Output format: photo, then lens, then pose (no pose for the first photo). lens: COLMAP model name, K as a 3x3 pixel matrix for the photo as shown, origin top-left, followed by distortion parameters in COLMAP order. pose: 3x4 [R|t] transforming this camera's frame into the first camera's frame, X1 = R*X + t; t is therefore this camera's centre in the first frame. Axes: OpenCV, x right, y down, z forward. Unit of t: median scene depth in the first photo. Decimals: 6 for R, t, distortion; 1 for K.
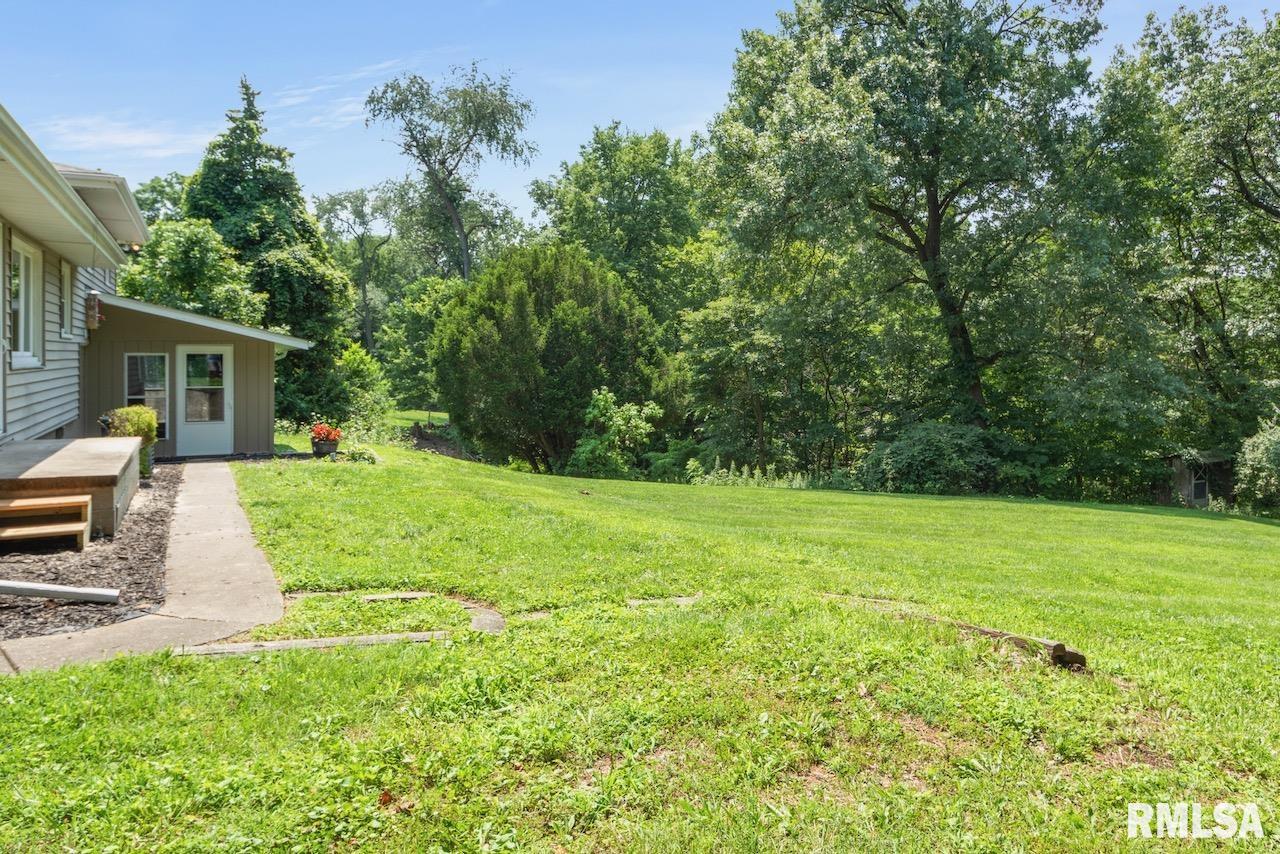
lens RADIAL K [[891.4, 0, 641.6], [0, 891.4, 358.6], [0, 0, 1]] dist [0.001136, -0.000128]
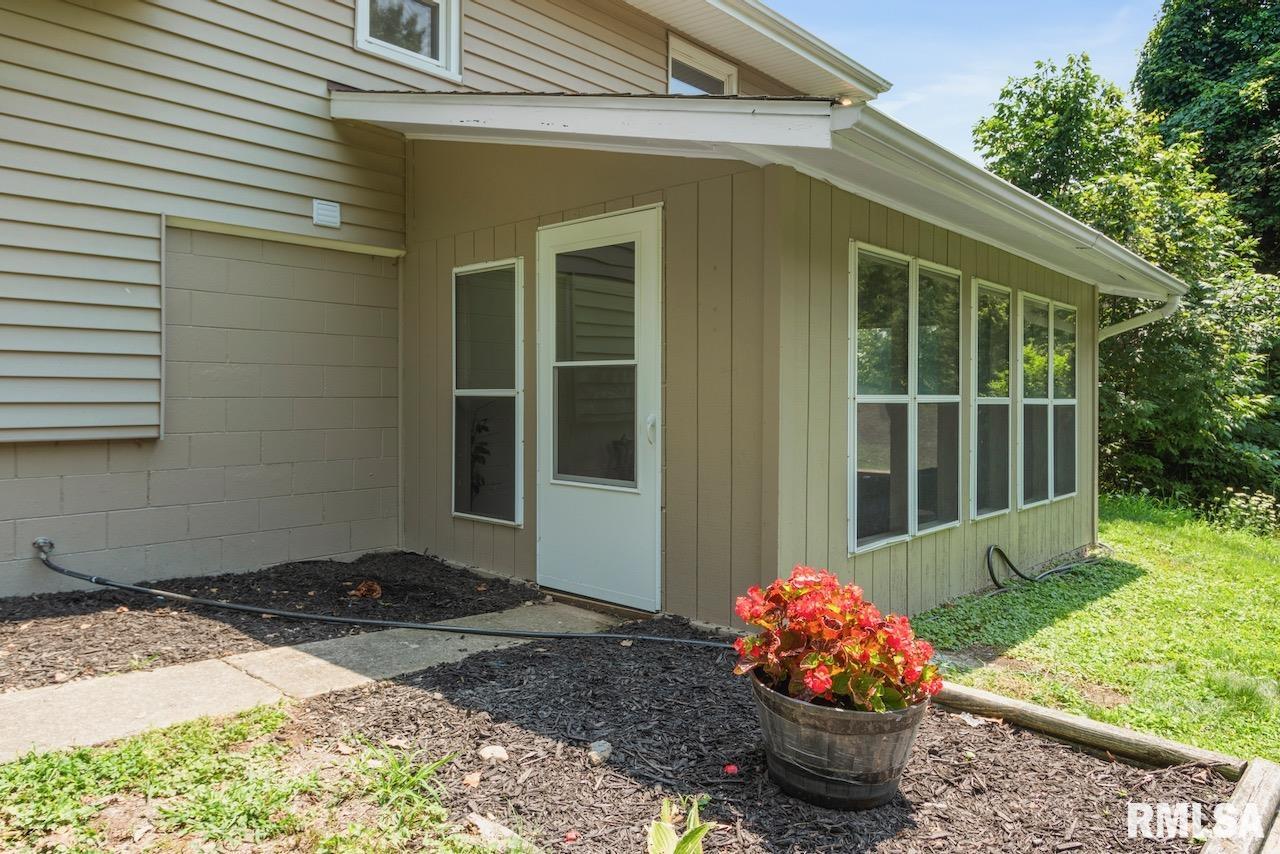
lens RADIAL K [[847.4, 0, 640.3], [0, 847.4, 386.1], [0, 0, 1]] dist [0.000611, -0.002064]
pose [[0.380110, -0.001249, -0.924940, -0.145230], [-0.013219, 0.999890, -0.006782, 0.025973], [0.924847, 0.014805, 0.380052, 0.576184]]
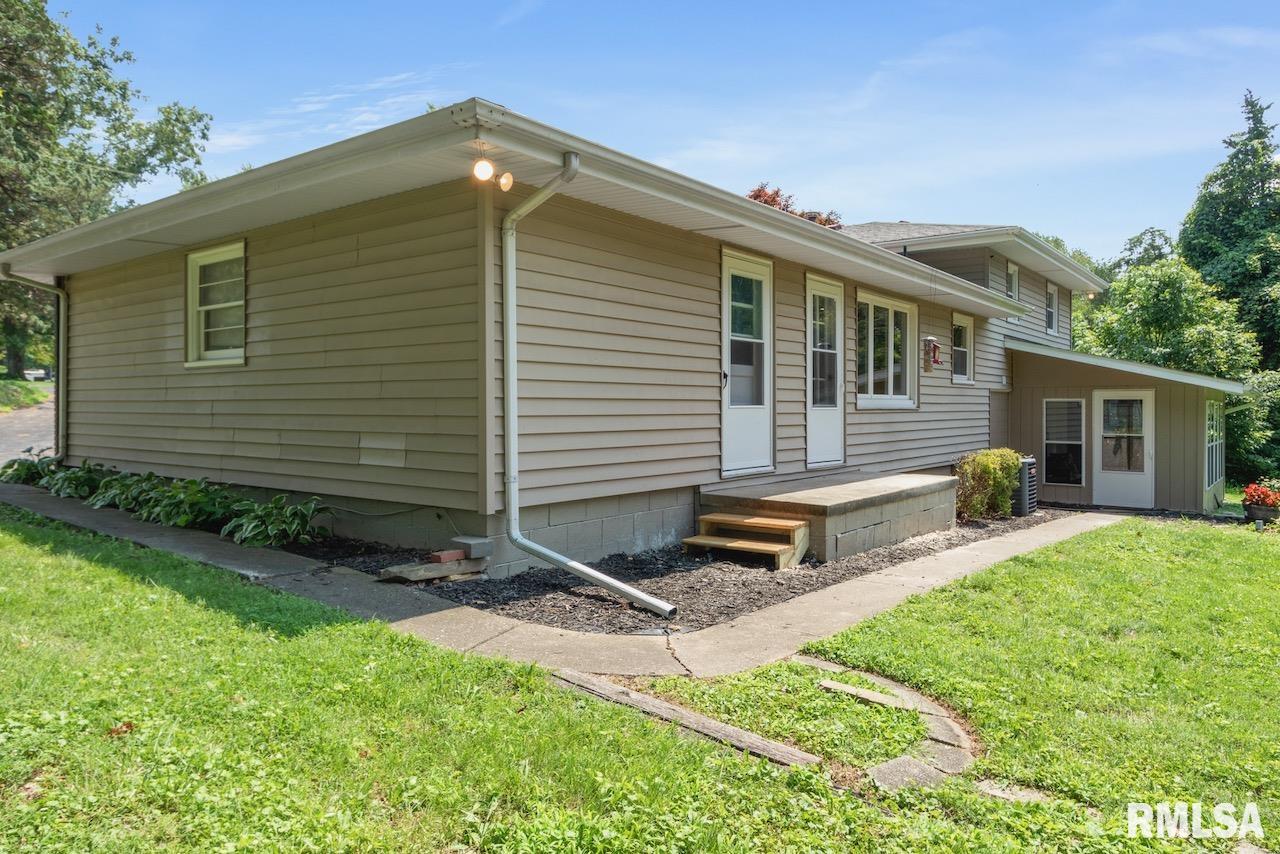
lens RADIAL K [[849.1, 0, 640.9], [0, 849.1, 411.1], [0, 0, 1]] dist [0.000054, -0.000694]
pose [[0.452387, 0.005805, -0.891803, 0.050647], [-0.005601, 0.999978, 0.003668, 0.004291], [0.891804, 0.003336, 0.452409, 0.088719]]
